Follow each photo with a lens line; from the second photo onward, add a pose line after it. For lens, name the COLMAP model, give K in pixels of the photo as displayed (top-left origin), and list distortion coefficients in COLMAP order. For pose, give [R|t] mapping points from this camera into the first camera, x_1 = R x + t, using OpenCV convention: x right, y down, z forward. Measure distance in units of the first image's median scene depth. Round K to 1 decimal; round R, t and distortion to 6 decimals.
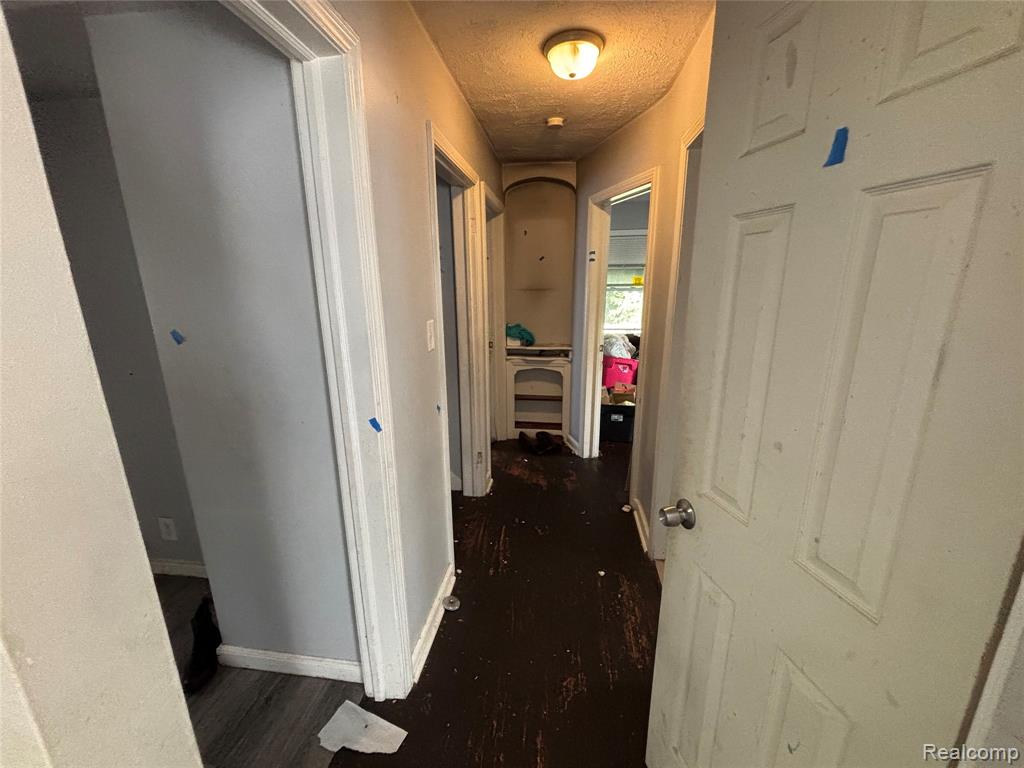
lens RADIAL K [[411.1, 0, 516.9], [0, 411.1, 385.2], [0, 0, 1]] dist [0.004092, -0.001736]
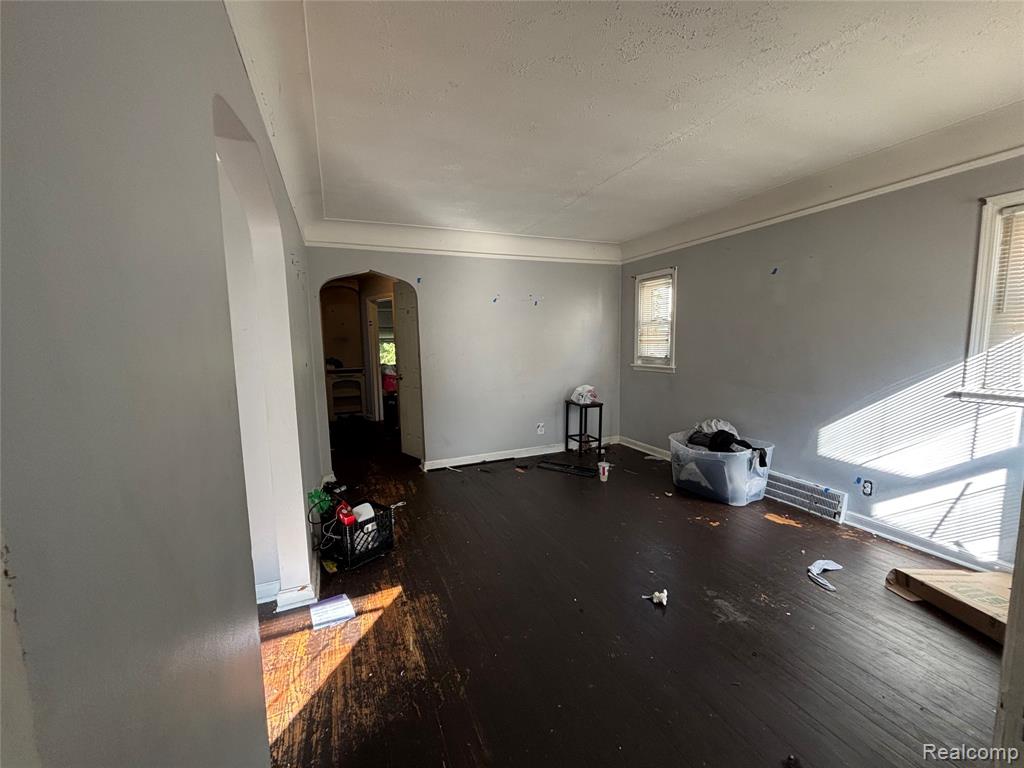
lens RADIAL K [[411.1, 0, 509.7], [0, 411.1, 386.5], [0, 0, 1]] dist [0.004092, -0.001736]
pose [[0.873028, -0.068061, 0.482897, -0.215150], [0.143289, 0.982305, -0.120601, 0.334411], [-0.466144, 0.174482, 0.867333, -1.019376]]
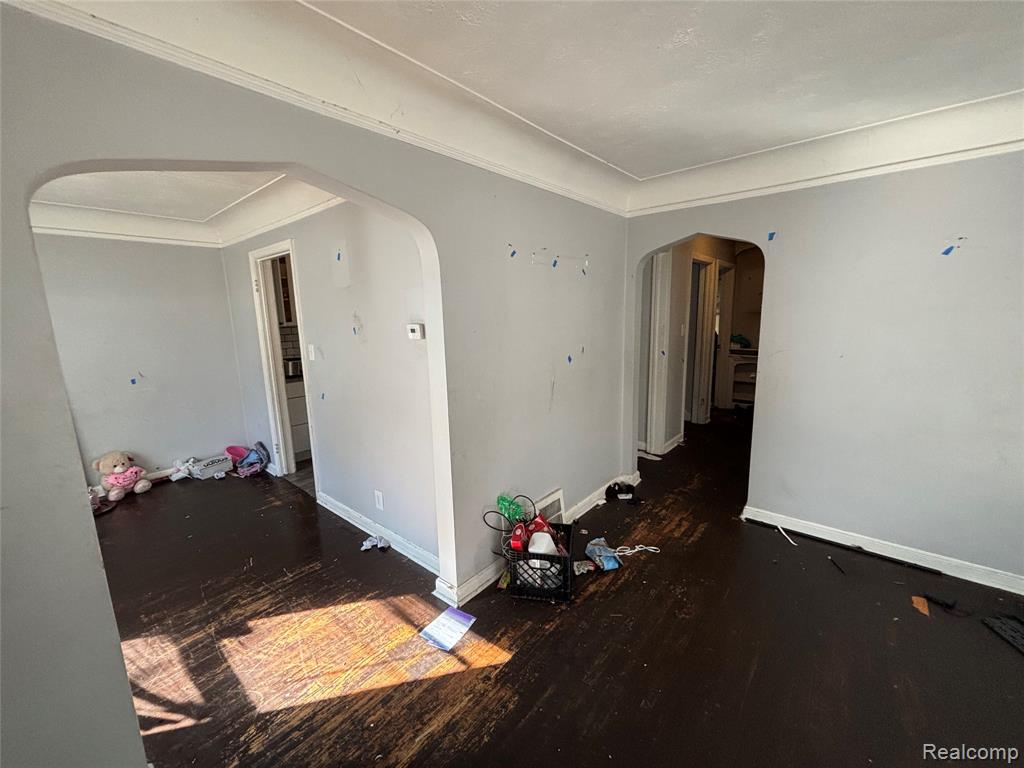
lens RADIAL K [[411.1, 0, 503.1], [0, 411.1, 386.3], [0, 0, 1]] dist [0.004092, -0.001736]
pose [[0.828864, 0.081546, -0.553475, 0.144929], [-0.123408, 0.991601, -0.038714, 0.230831], [0.545669, 0.100392, 0.831965, -0.822494]]
